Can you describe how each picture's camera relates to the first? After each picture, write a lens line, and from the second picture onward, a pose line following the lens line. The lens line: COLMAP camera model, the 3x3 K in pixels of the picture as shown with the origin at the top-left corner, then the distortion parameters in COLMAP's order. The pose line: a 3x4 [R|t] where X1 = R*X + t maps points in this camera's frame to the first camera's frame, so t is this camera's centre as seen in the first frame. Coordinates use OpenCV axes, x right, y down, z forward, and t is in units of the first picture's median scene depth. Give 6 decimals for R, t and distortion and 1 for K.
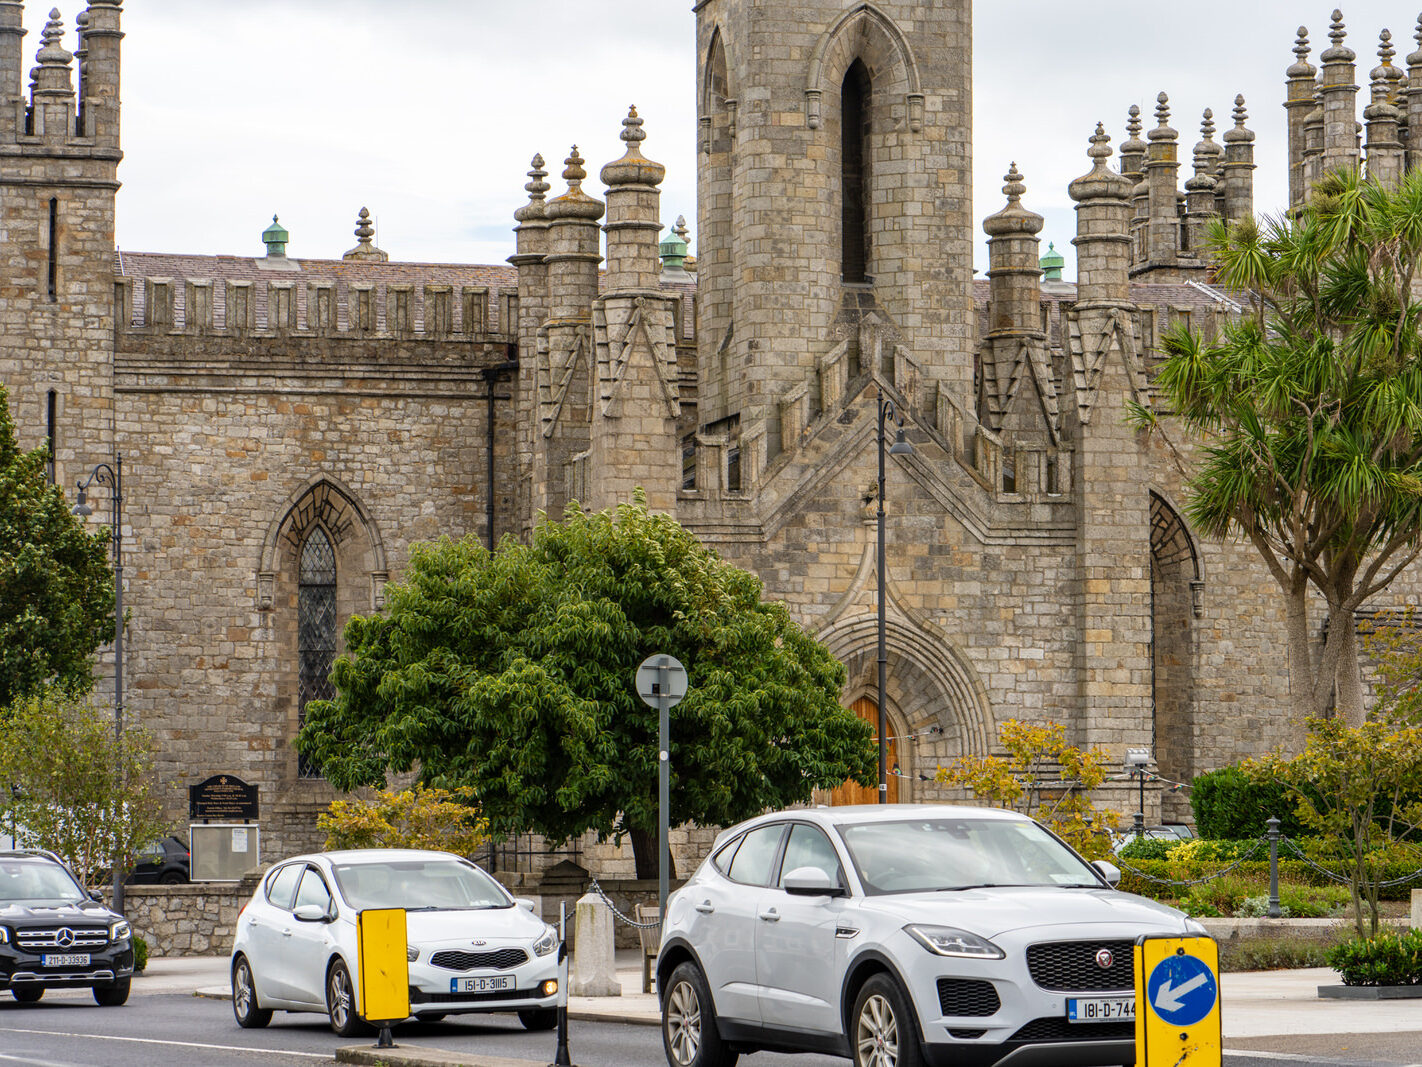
lens RADIAL K [[4007.2, 0, 712.1], [0, 4007.2, 499.9], [0, 0, 1]] dist [0.210544, -1.900819]
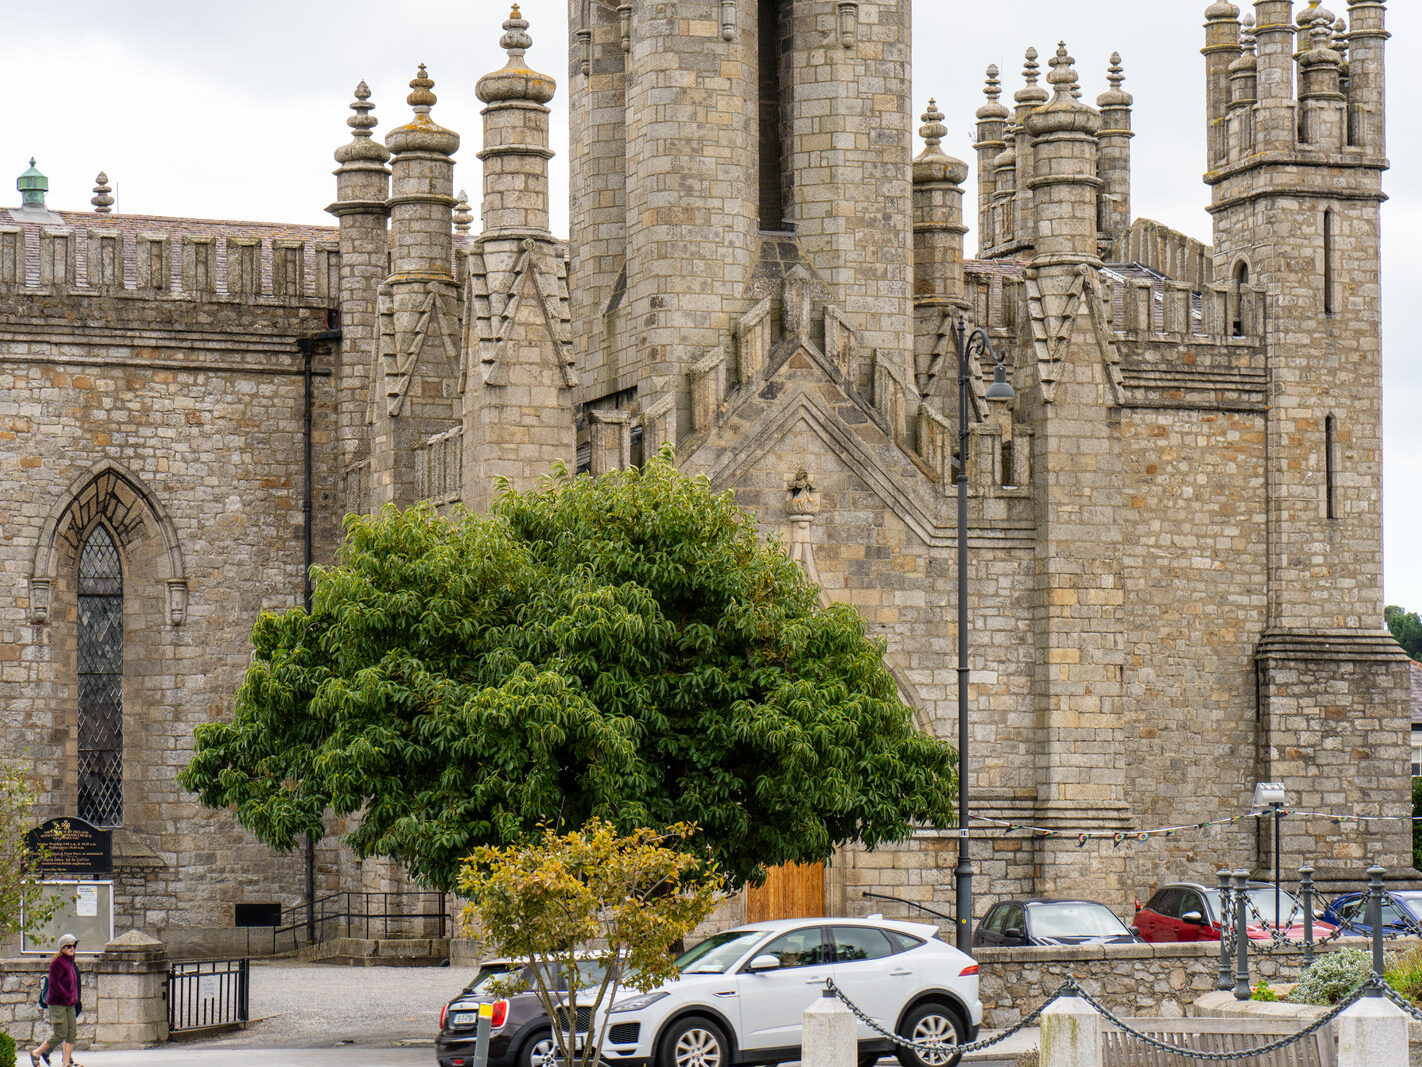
lens RADIAL K [[3903.9, 0, 624.2], [0, 3903.9, 690.7], [0, 0, 1]] dist [0.149856, 0.723638]
pose [[0.996098, 0.003826, 0.088175, -0.066456], [-0.006693, 0.999458, 0.032242, 0.015254], [-0.088004, -0.032707, 0.995583, 0.193421]]
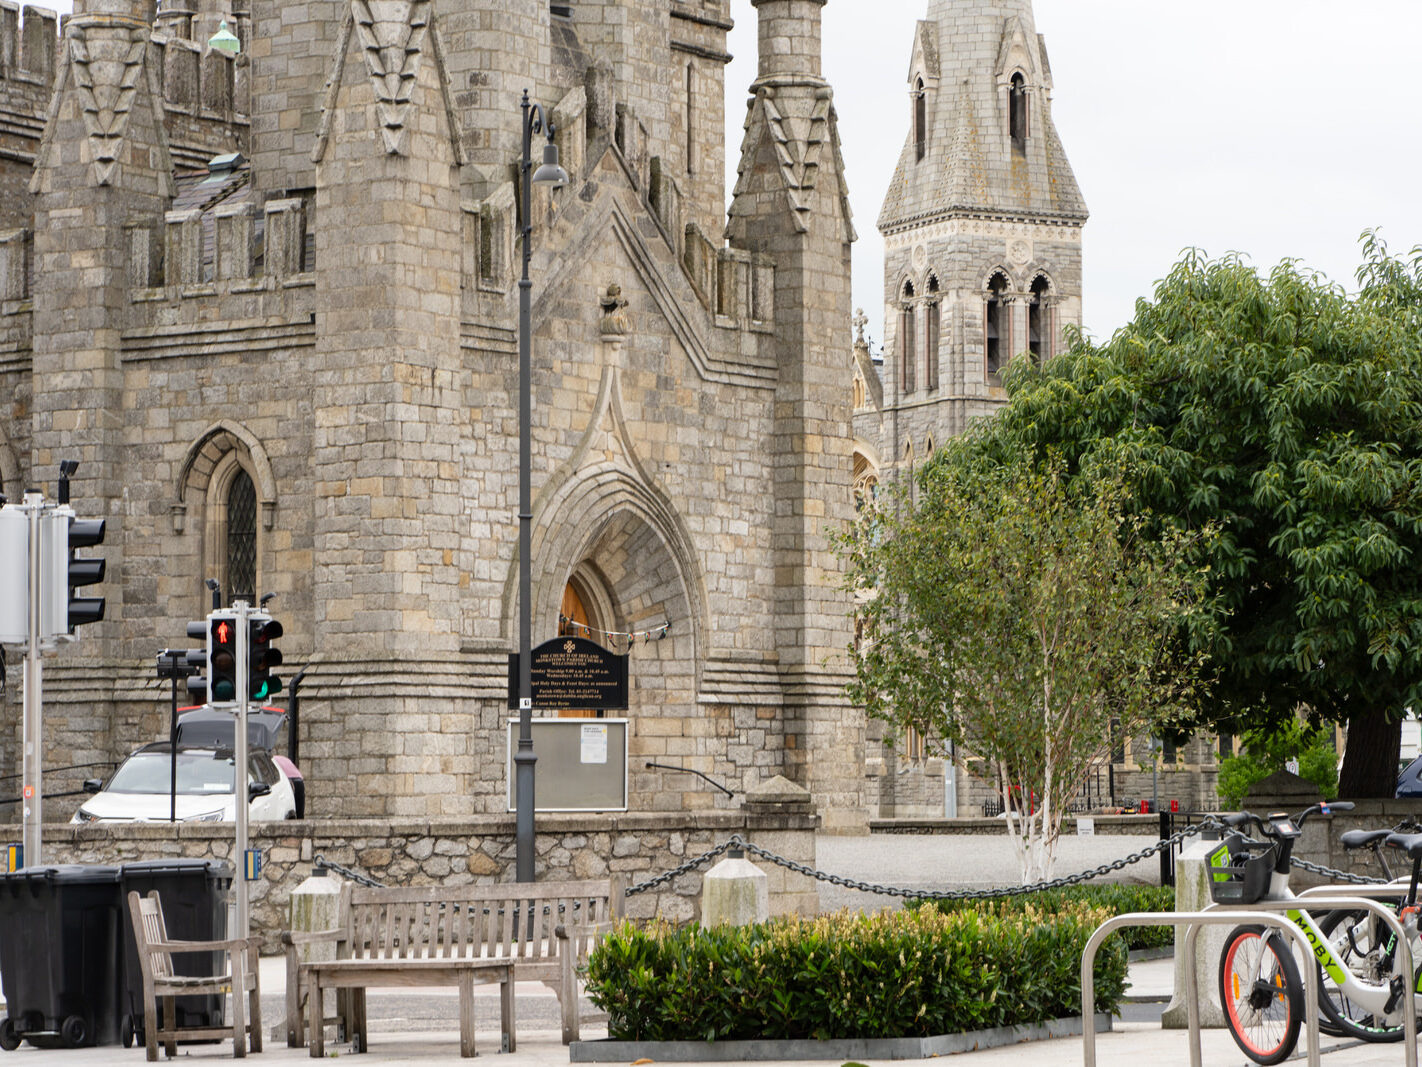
lens RADIAL K [[3940.2, 0, 631.4], [0, 3940.2, 505.8], [0, 0, 1]] dist [0.048283, 0.388366]
pose [[0.773943, 0.047517, 0.631470, -0.405032], [-0.047836, 0.998719, -0.016523, 0.047176], [-0.631446, -0.017419, 0.775224, 0.431248]]
